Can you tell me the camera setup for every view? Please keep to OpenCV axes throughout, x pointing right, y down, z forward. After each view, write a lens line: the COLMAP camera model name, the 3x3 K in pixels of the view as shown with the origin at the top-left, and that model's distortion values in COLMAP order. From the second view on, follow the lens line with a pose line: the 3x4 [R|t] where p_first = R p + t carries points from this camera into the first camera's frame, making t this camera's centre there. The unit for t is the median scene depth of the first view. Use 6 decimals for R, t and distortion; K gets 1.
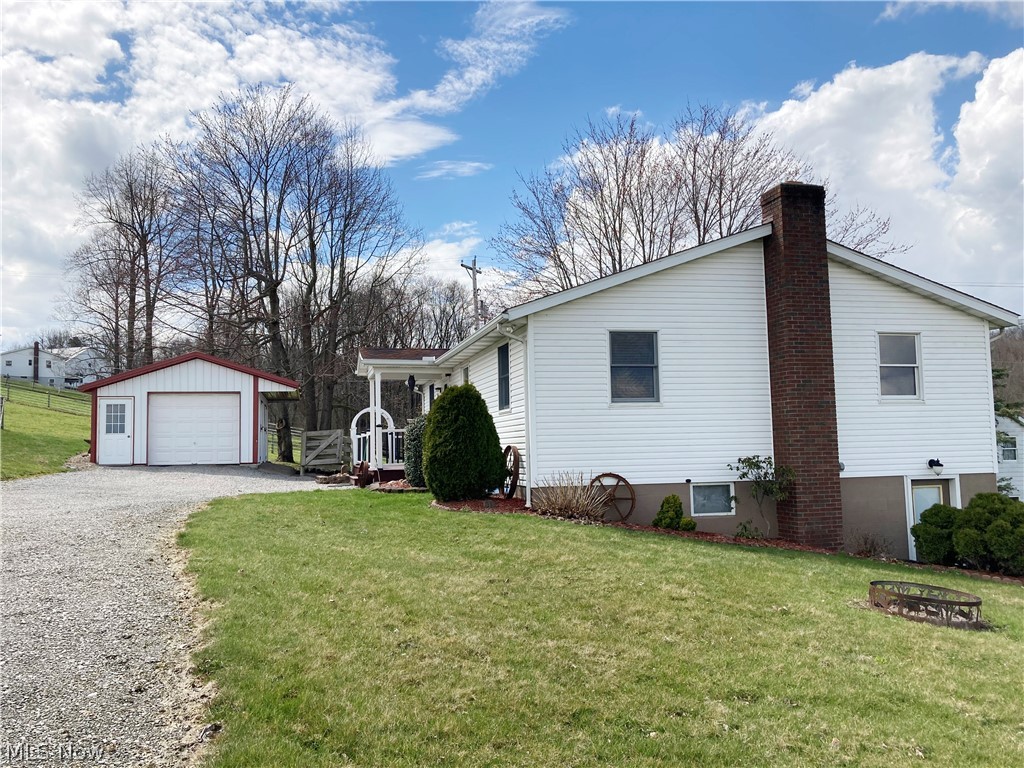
lens RADIAL K [[836.2, 0, 512.0], [0, 836.2, 384.0], [0, 0, 1]] dist [0.011978, -0.004887]
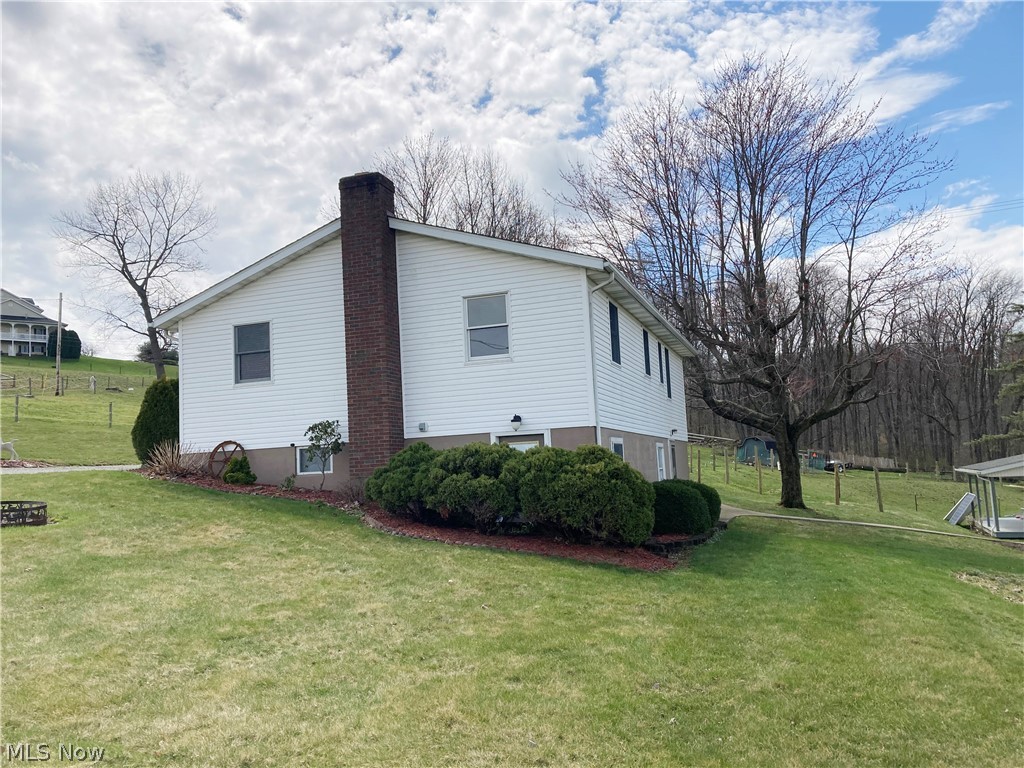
lens RADIAL K [[868.2, 0, 479.1], [0, 868.2, 385.4], [0, 0, 1]] dist [0.179548, -0.229365]
pose [[0.830290, -0.076676, -0.552032, 1.040432], [0.070355, 0.996987, -0.032661, 0.084487], [0.552873, -0.011720, 0.833183, 0.108126]]
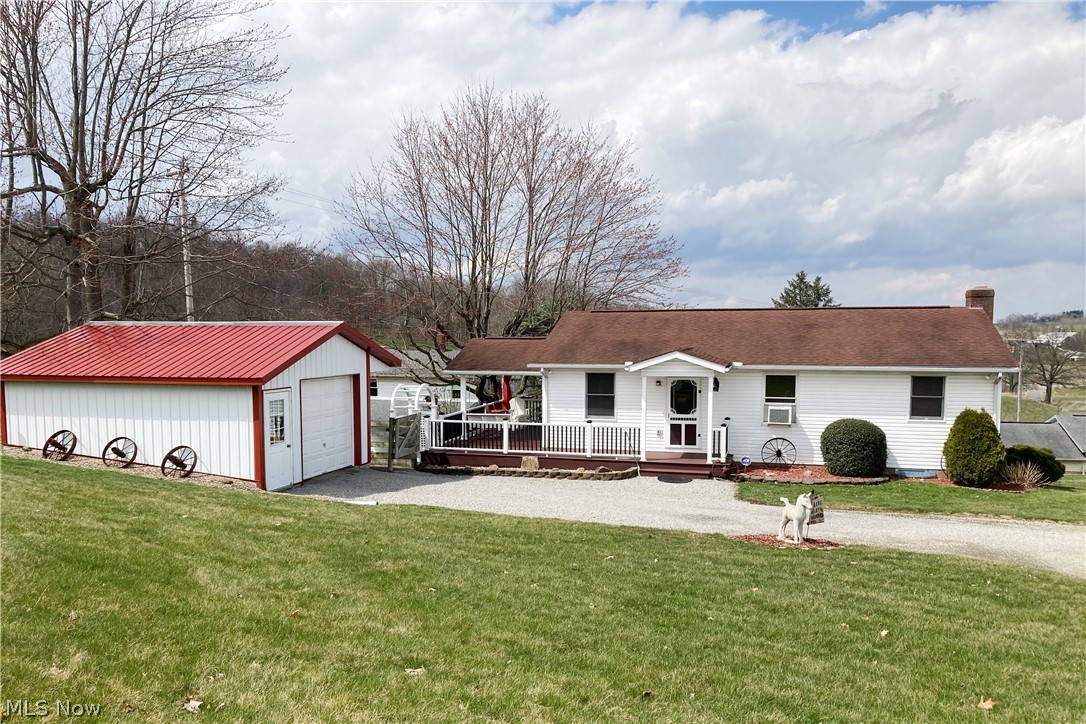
lens RADIAL K [[884.6, 0, 539.0], [0, 884.6, 420.4], [0, 0, 1]] dist [0.003978, 0.001044]
pose [[0.490052, -0.072260, 0.868693, -1.761359], [-0.078238, 0.988890, 0.126395, -0.117547], [-0.868175, -0.129905, 0.478954, 0.870500]]
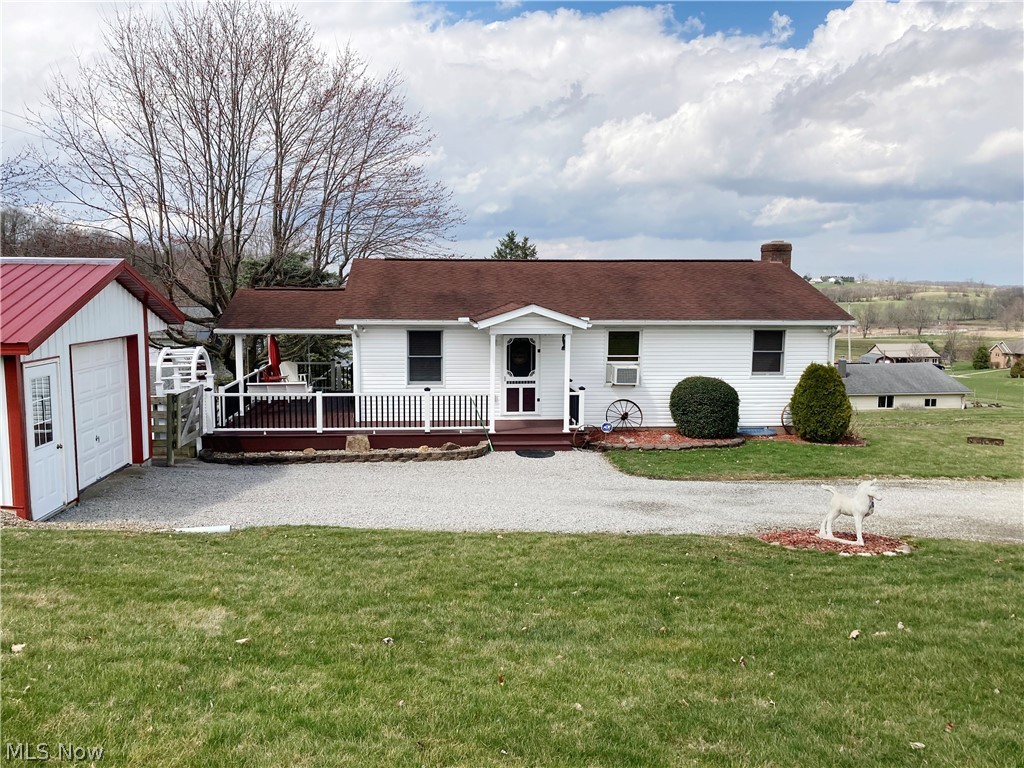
lens RADIAL K [[836.2, 0, 512.0], [0, 836.2, 384.0], [0, 0, 1]] dist [0.011978, -0.004887]
pose [[0.152909, -0.091404, 0.984004, -1.536053], [-0.088190, 0.990479, 0.105710, -0.070517], [-0.984297, -0.102944, 0.143392, 1.265999]]
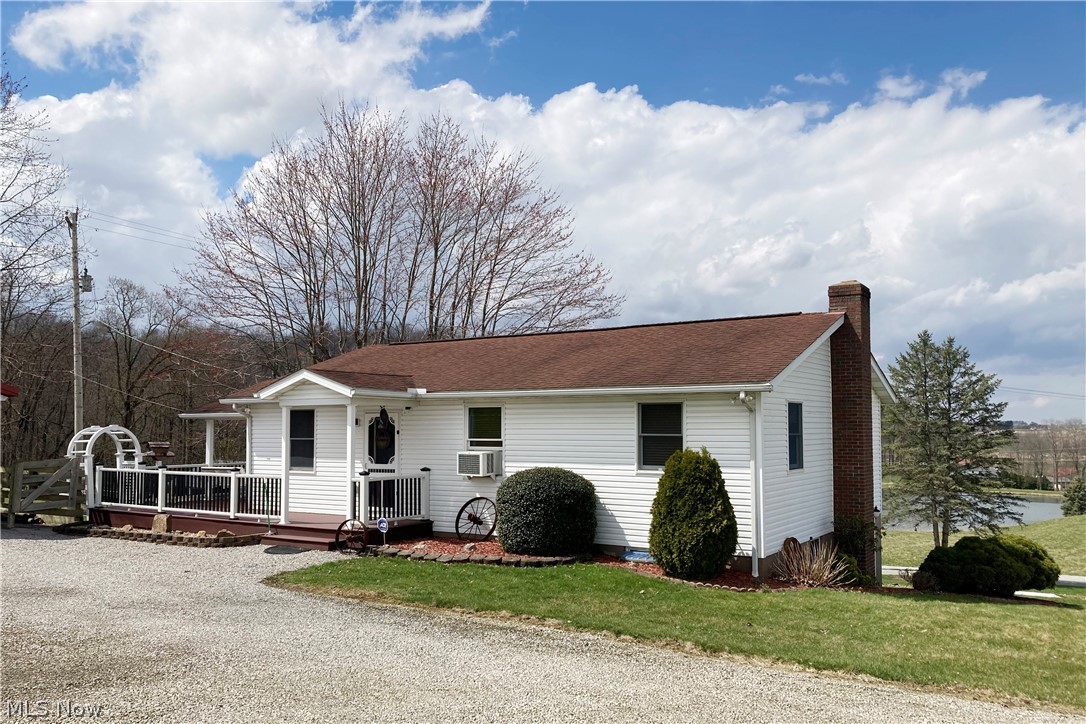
lens RADIAL K [[882.1, 0, 543.0], [0, 882.1, 362.0], [0, 0, 1]] dist [0.021743, -0.007043]
pose [[0.723700, 0.075250, 0.686000, -0.824601], [-0.069334, 0.996936, -0.036213, -0.048577], [-0.686623, -0.021356, 0.726700, 0.375809]]
